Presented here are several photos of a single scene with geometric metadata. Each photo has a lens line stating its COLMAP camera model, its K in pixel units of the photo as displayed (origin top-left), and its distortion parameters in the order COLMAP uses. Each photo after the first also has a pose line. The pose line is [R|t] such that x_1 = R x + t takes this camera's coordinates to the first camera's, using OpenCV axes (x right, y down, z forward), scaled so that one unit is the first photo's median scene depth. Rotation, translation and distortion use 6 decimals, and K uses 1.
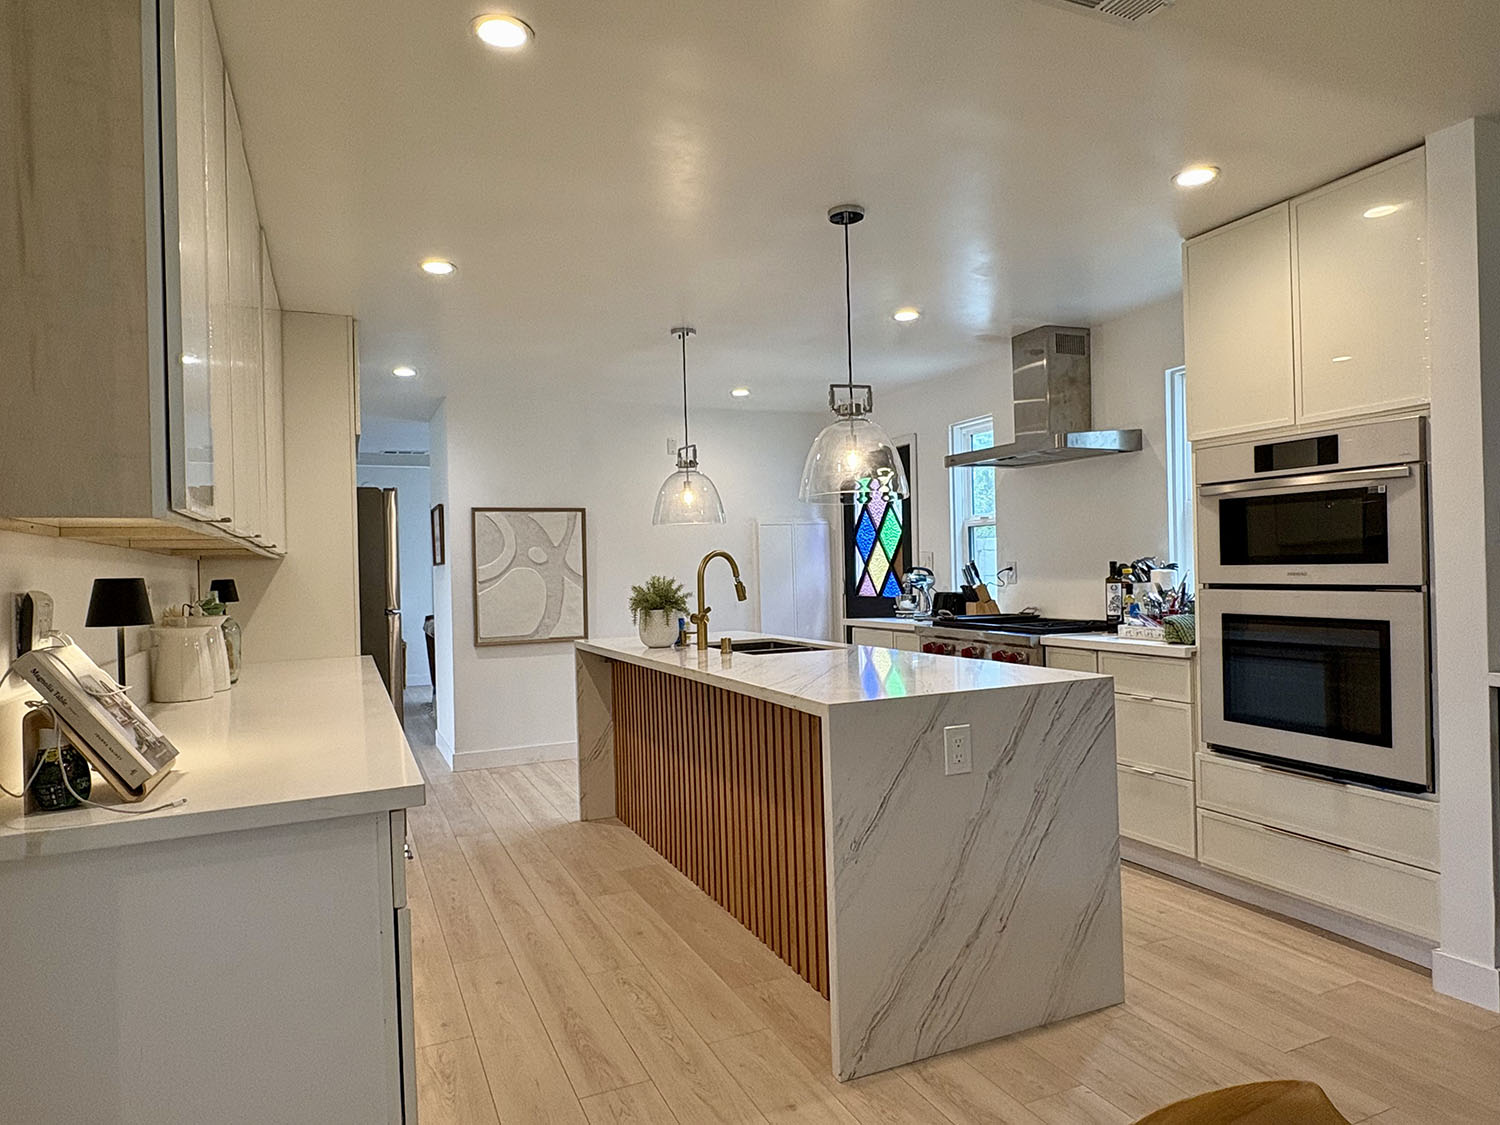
lens RADIAL K [[914.4, 0, 749.8], [0, 914.4, 563.9], [0, 0, 1]] dist [0.002742, -0.000172]
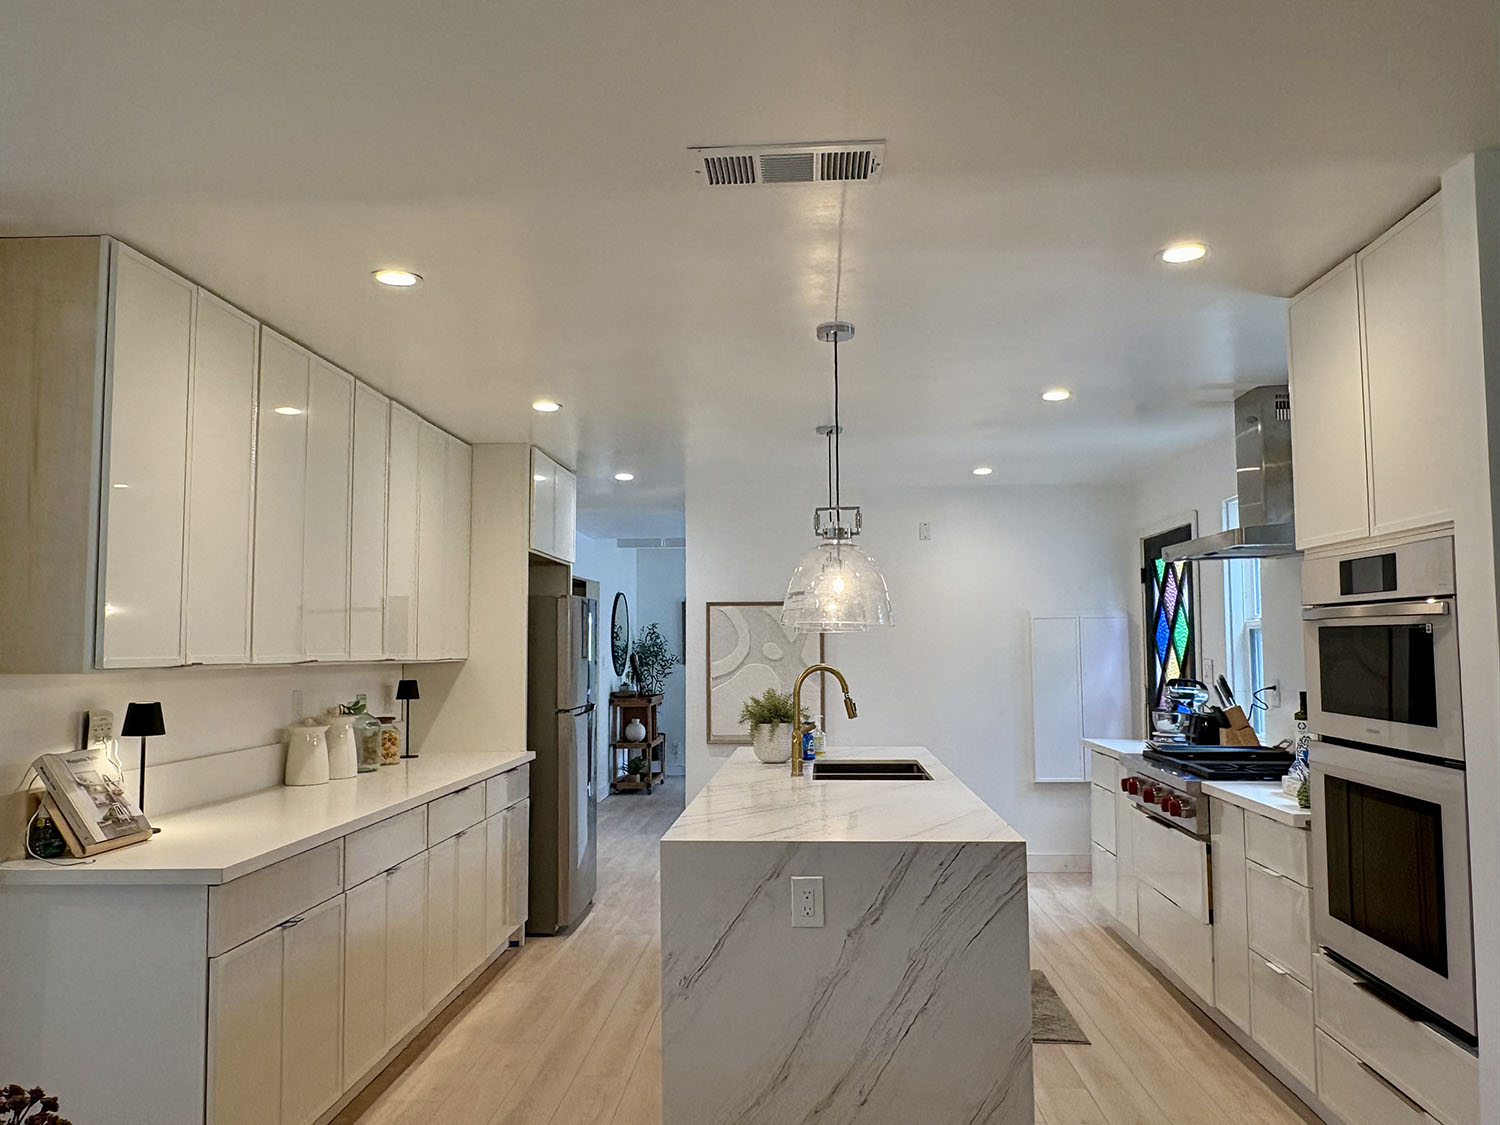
lens RADIAL K [[1098.0, 0, 750.0], [0, 1098.0, 565.0], [0, 0, 1]] dist [0.004384, -0.002575]
pose [[0.885096, -0.013407, -0.465215, 0.567027], [-0.014921, 0.998254, -0.057156, -0.067618], [0.465169, 0.057530, 0.883351, -0.062252]]
